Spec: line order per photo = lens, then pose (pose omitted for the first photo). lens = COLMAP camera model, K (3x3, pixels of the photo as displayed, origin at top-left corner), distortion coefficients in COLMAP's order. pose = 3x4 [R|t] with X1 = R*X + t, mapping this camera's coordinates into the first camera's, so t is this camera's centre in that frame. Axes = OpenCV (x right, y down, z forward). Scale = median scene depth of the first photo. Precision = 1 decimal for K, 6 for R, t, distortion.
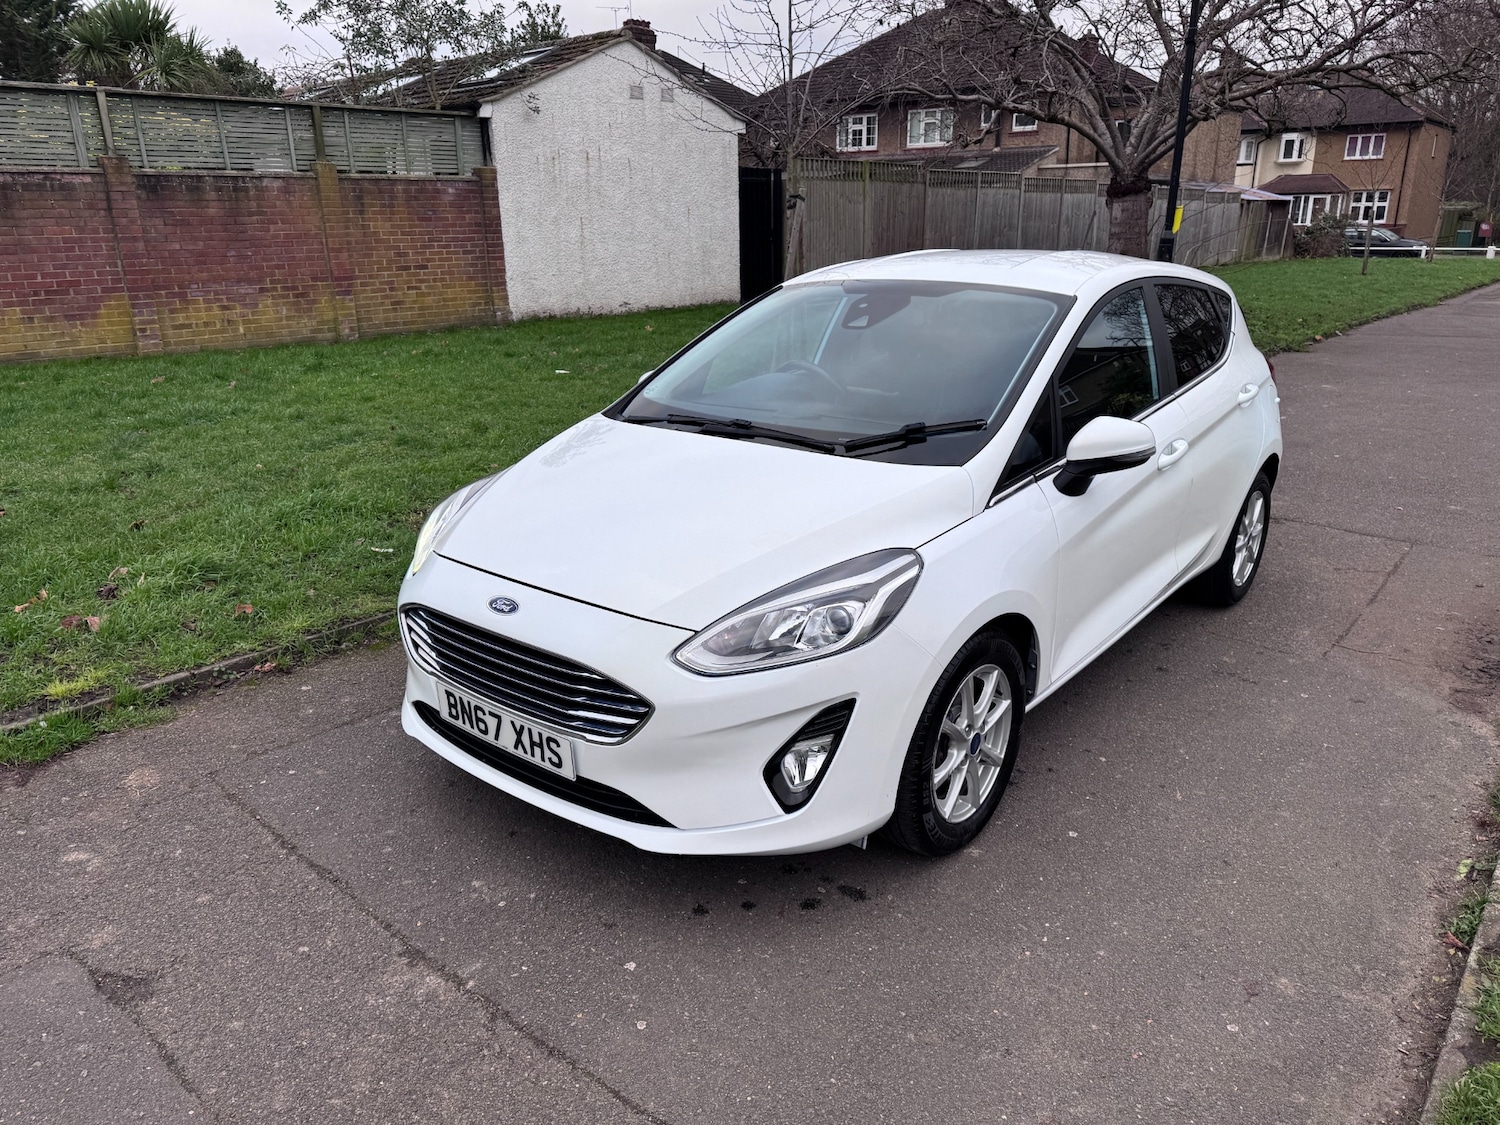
lens RADIAL K [[1082.3, 0, 750.0], [0, 1082.3, 562.5], [0, 0, 1]] dist [0.010844, -0.011438]
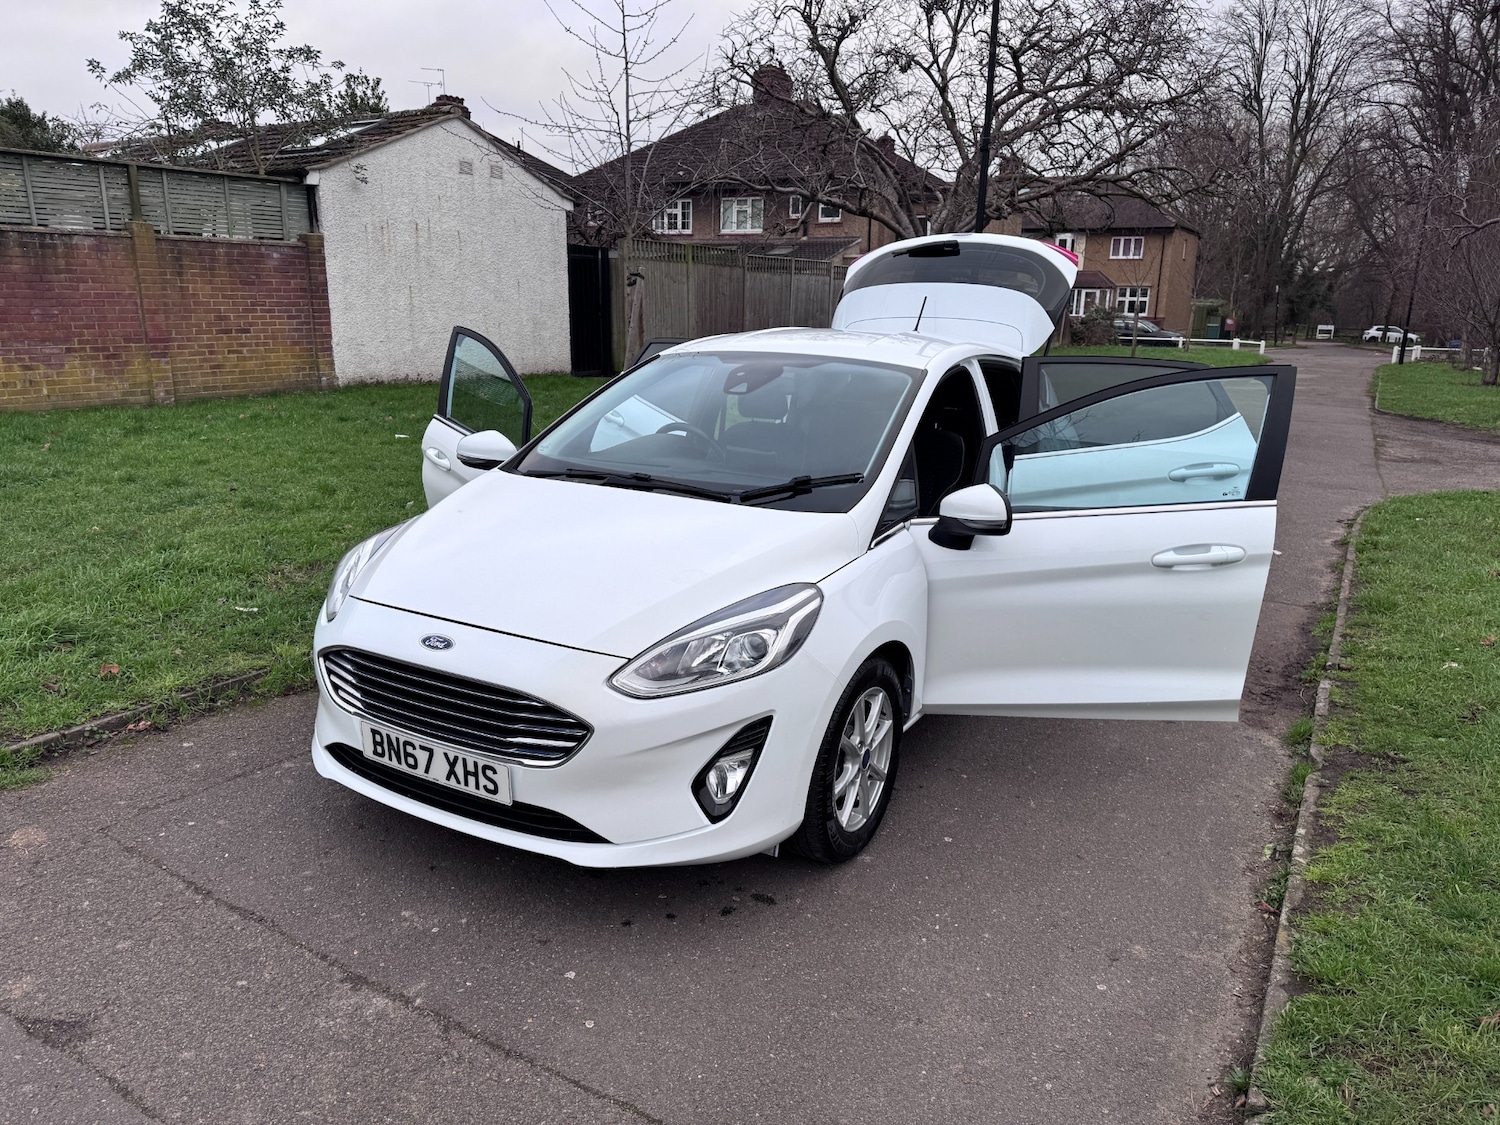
lens RADIAL K [[1072.2, 0, 747.9], [0, 1072.2, 560.8], [0, 0, 1]] dist [0.027257, -0.031996]
pose [[0.986419, -0.008820, 0.164013, -0.077606], [0.019682, 0.997709, -0.064724, 0.026605], [-0.163066, 0.067073, 0.984333, -0.072422]]
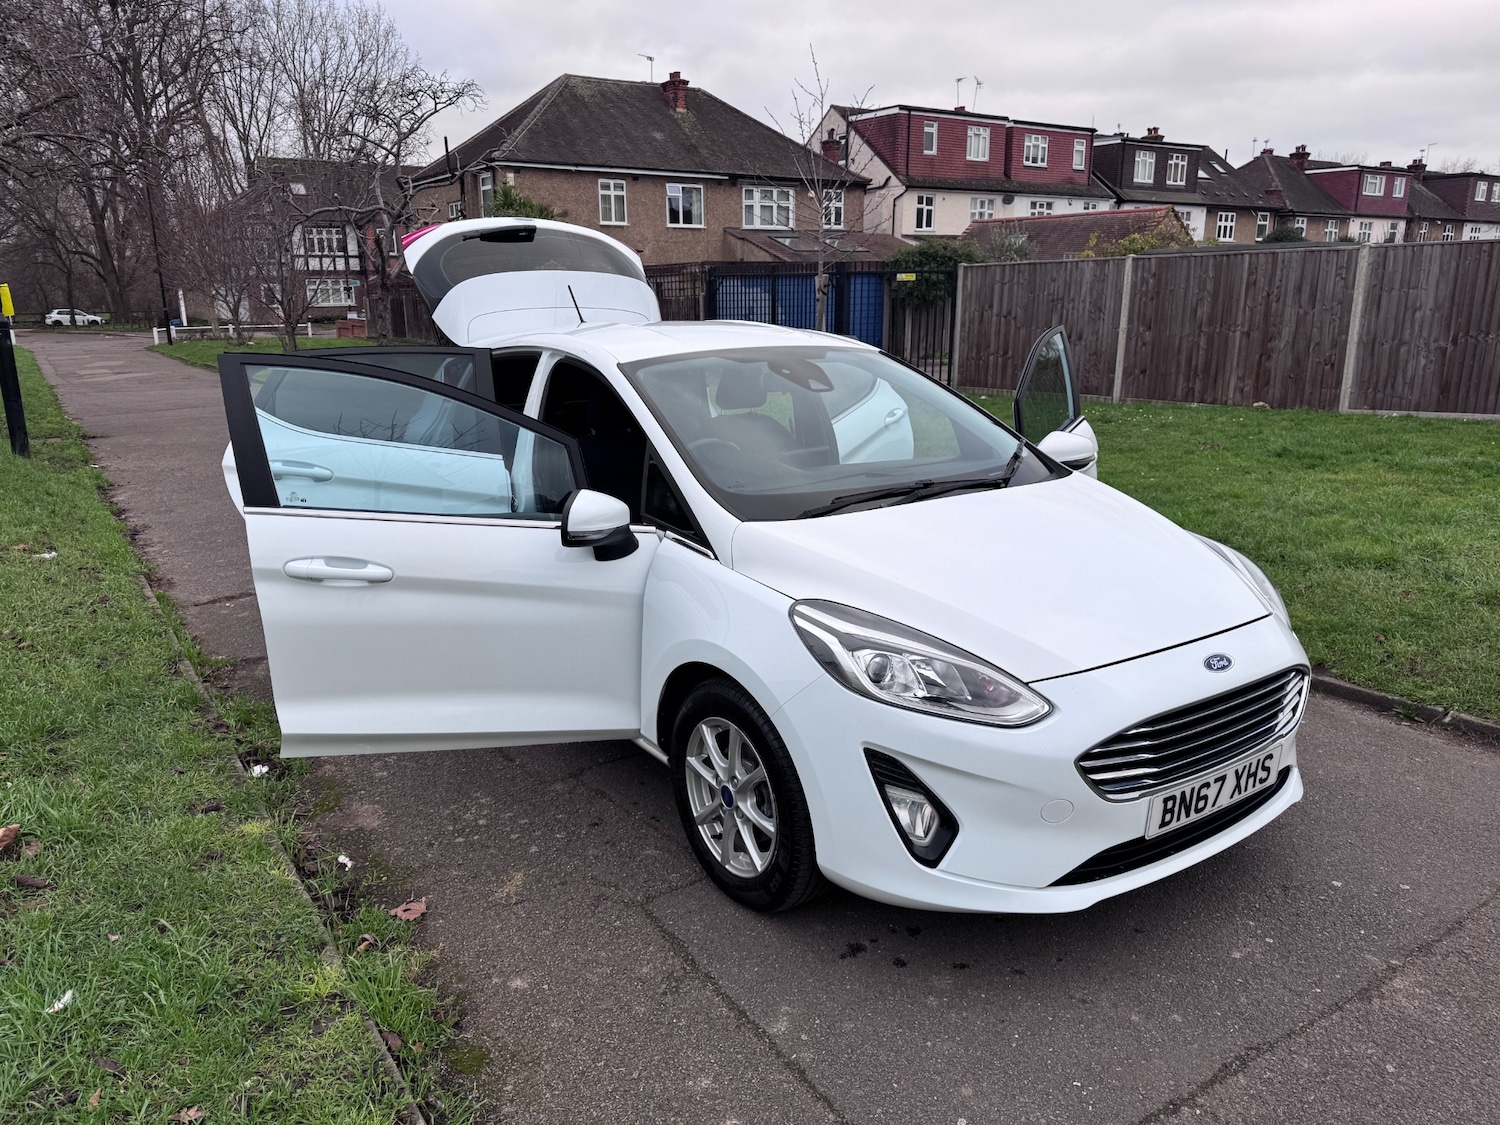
lens RADIAL K [[1058.4, 0, 750.0], [0, 1058.4, 562.5], [0, 0, 1]] dist [0.044577, -0.056905]
pose [[0.269437, -0.225198, 0.936317, -0.966942], [0.288842, 0.946408, 0.144507, -0.244227], [-0.918681, 0.231512, 0.320043, 0.829724]]
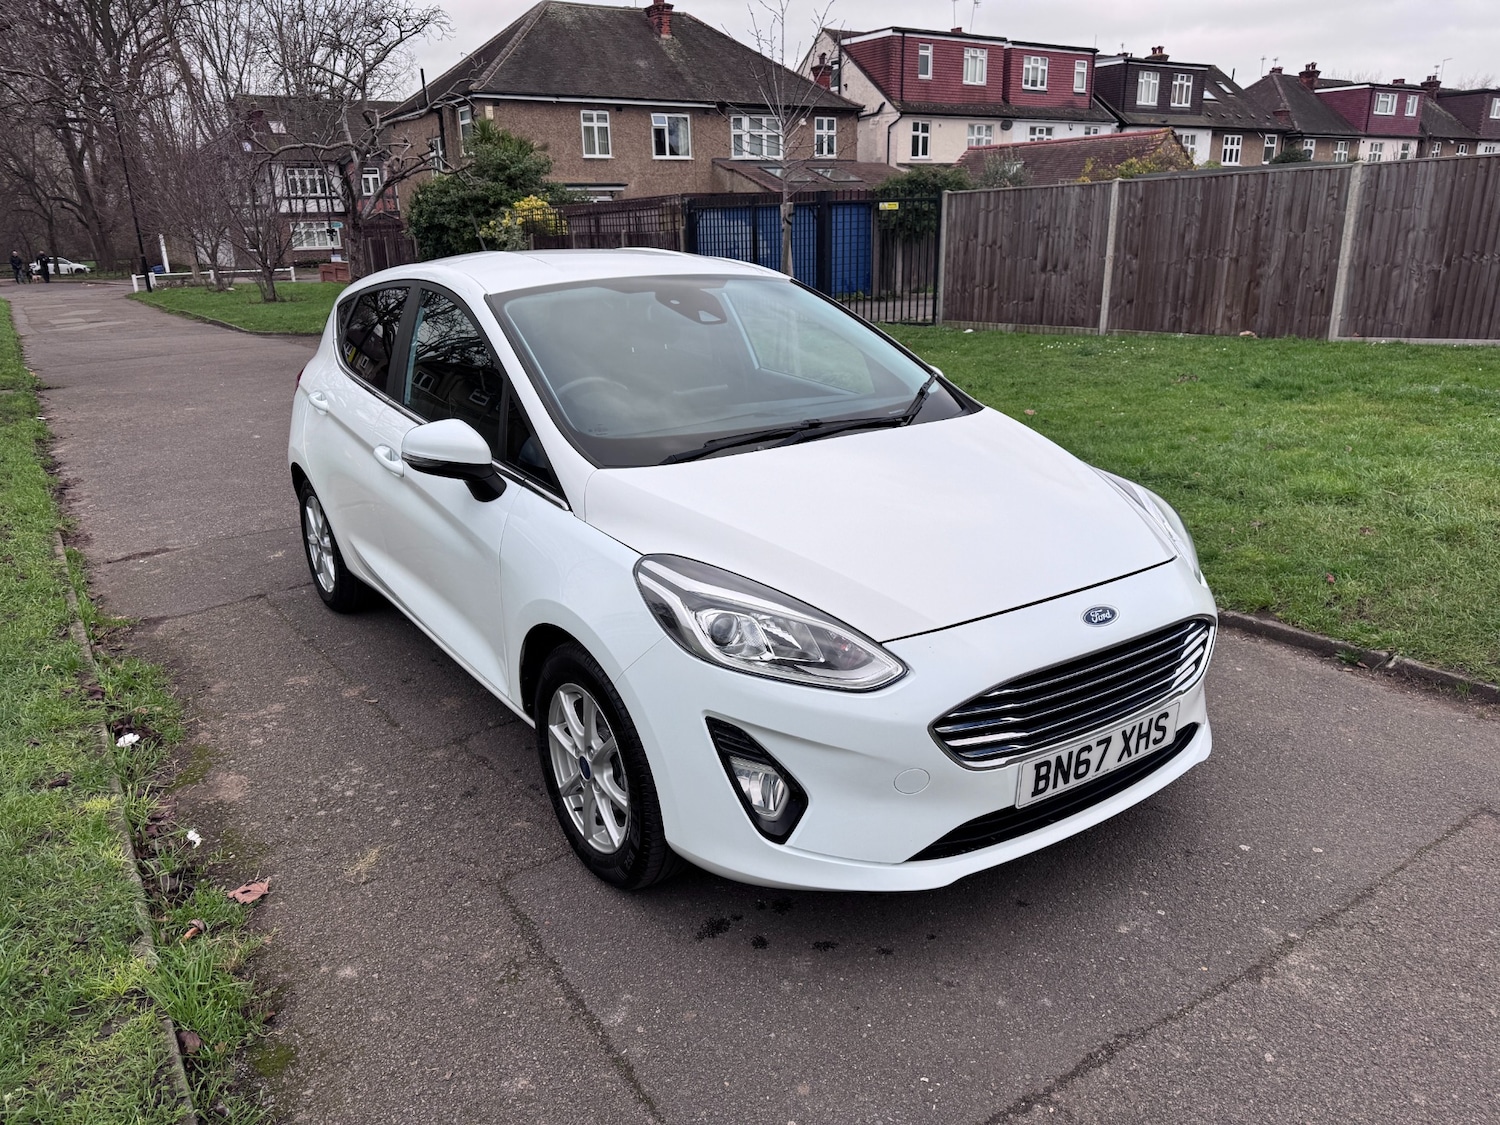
lens RADIAL K [[1072.2, 0, 747.9], [0, 1072.2, 560.8], [0, 0, 1]] dist [0.027257, -0.031996]
pose [[0.267330, -0.277828, 0.922684, -0.875678], [0.304835, 0.932741, 0.192536, -0.207126], [-0.914117, 0.229796, 0.334041, 0.750291]]
